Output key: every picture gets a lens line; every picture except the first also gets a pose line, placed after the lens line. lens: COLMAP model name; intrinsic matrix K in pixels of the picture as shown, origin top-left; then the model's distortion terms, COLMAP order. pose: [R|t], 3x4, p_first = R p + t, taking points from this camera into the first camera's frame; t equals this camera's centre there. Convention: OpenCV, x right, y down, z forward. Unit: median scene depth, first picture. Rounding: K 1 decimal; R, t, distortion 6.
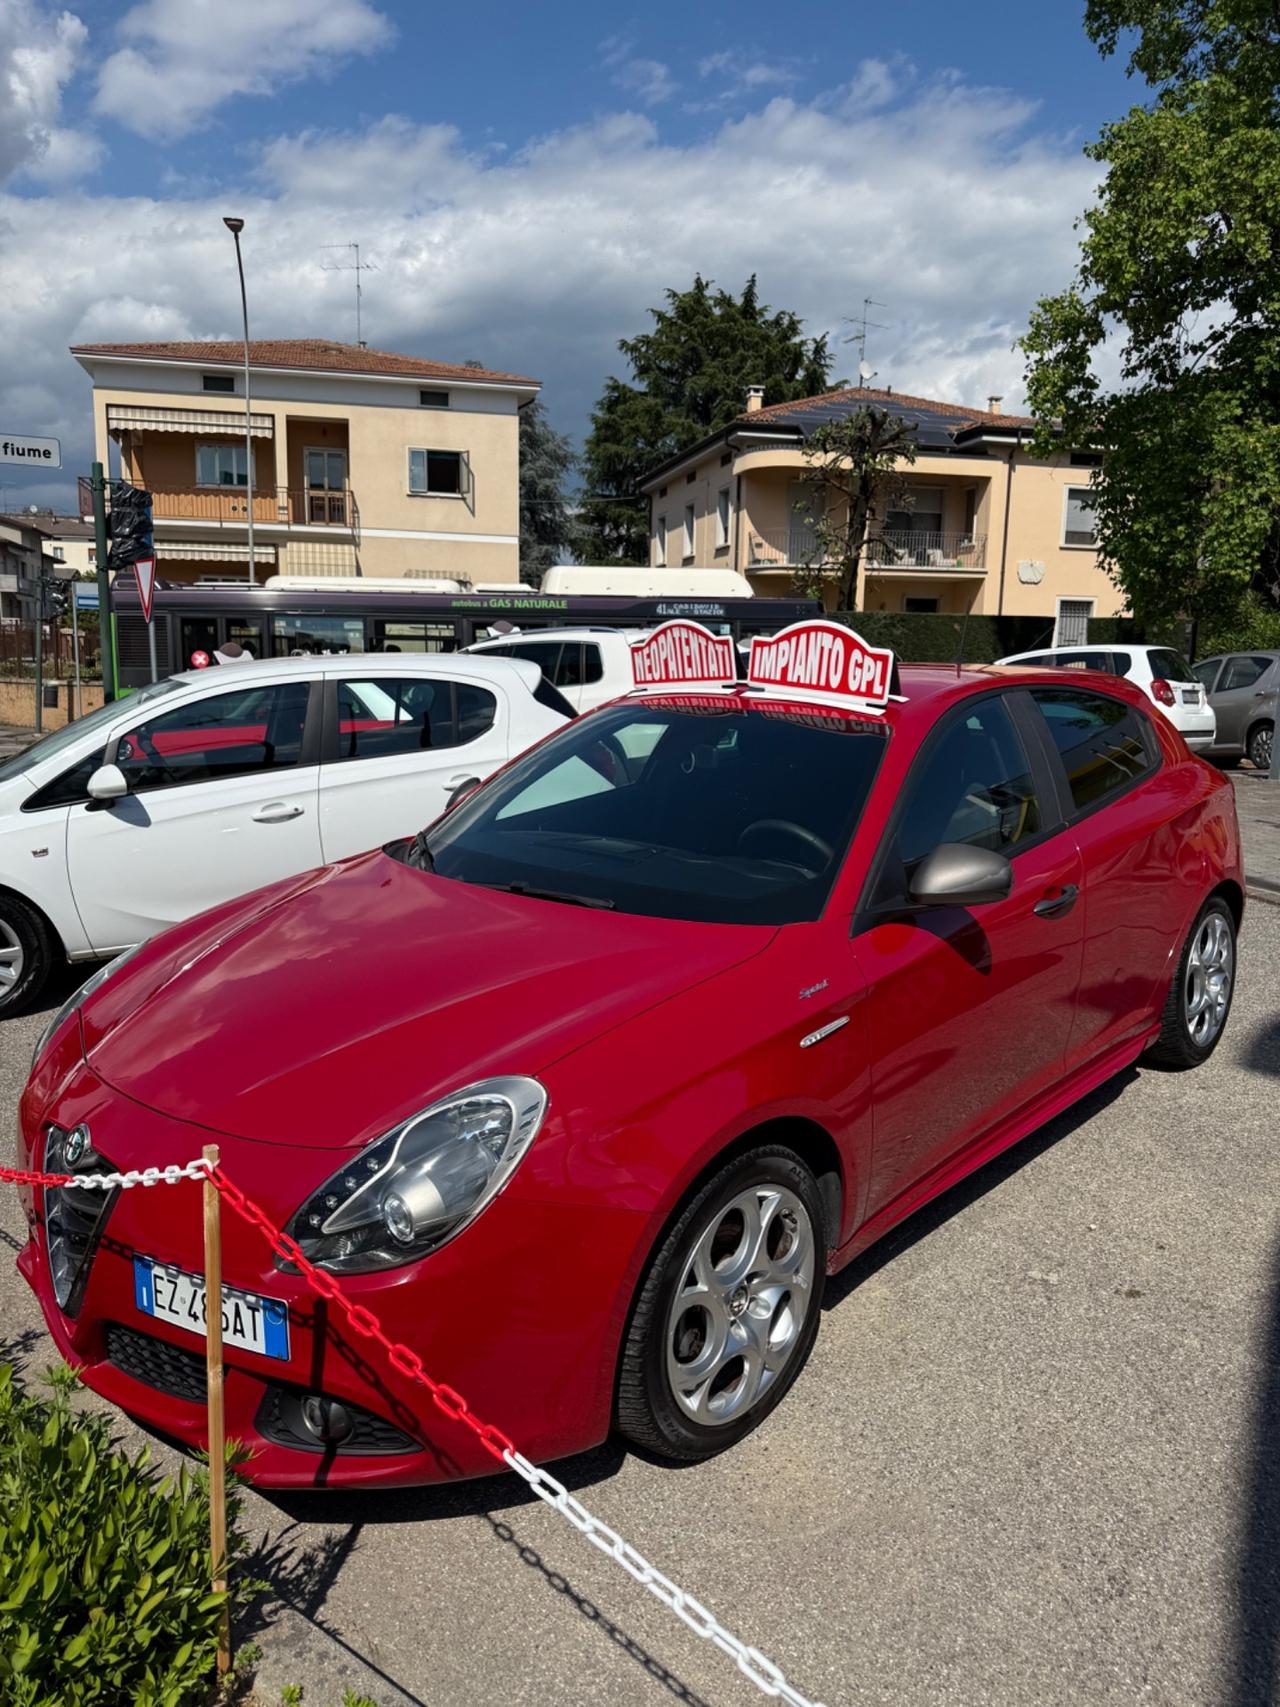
lens RADIAL K [[1240.7, 0, 620.3], [0, 1240.7, 895.6], [0, 0, 1]] dist [0.026821, -0.029614]
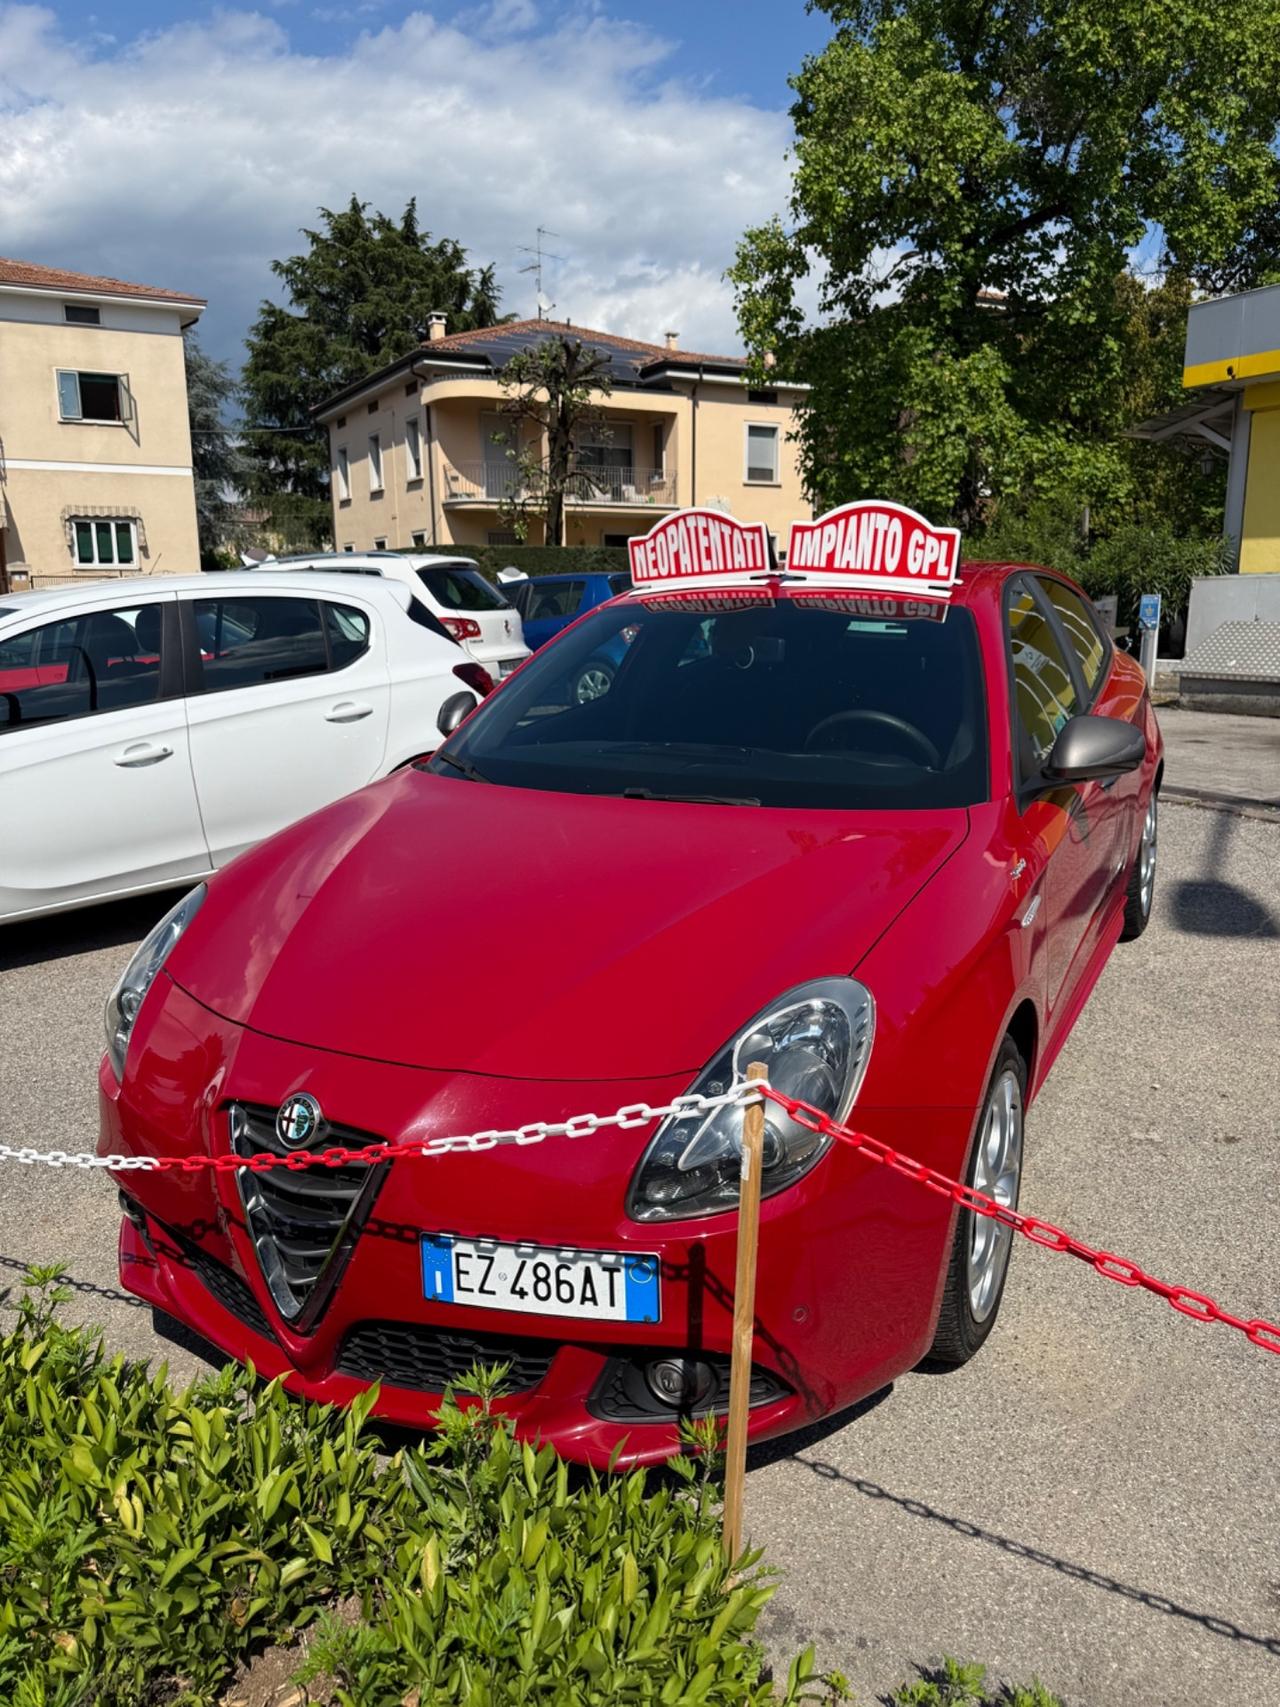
lens RADIAL K [[1240.7, 0, 620.3], [0, 1240.7, 895.6], [0, 0, 1]] dist [0.026821, -0.029614]
pose [[0.962298, -0.085227, 0.258301, -0.062191], [0.074570, 0.995921, 0.050795, 0.003998], [-0.261577, -0.029618, 0.964728, 0.022791]]
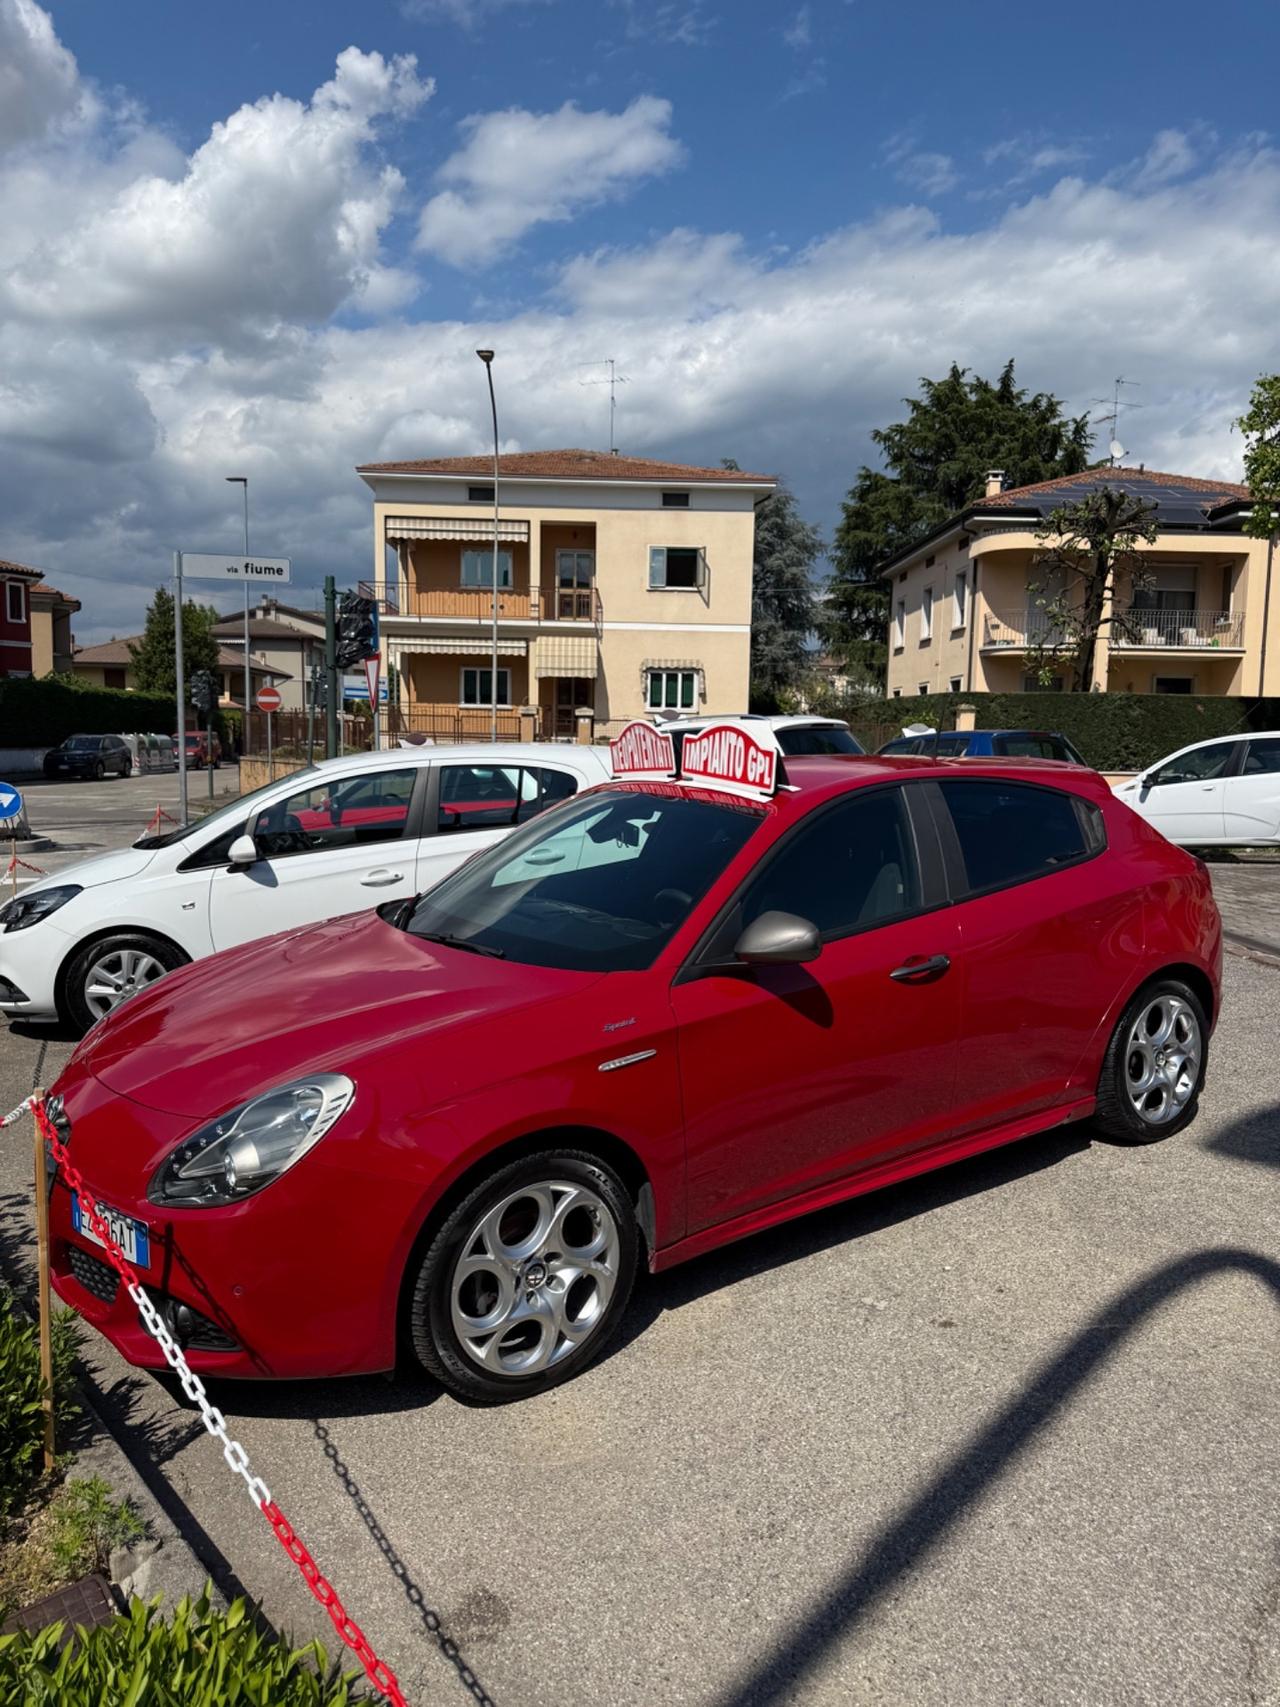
lens RADIAL K [[1240.7, 0, 618.6], [0, 1240.7, 905.3], [0, 0, 1]] dist [0.090956, -0.156814]
pose [[0.975132, 0.029653, -0.219633, 0.066073], [-0.042196, 0.997722, -0.052636, 0.003557], [0.217572, 0.060595, 0.974162, -0.031157]]
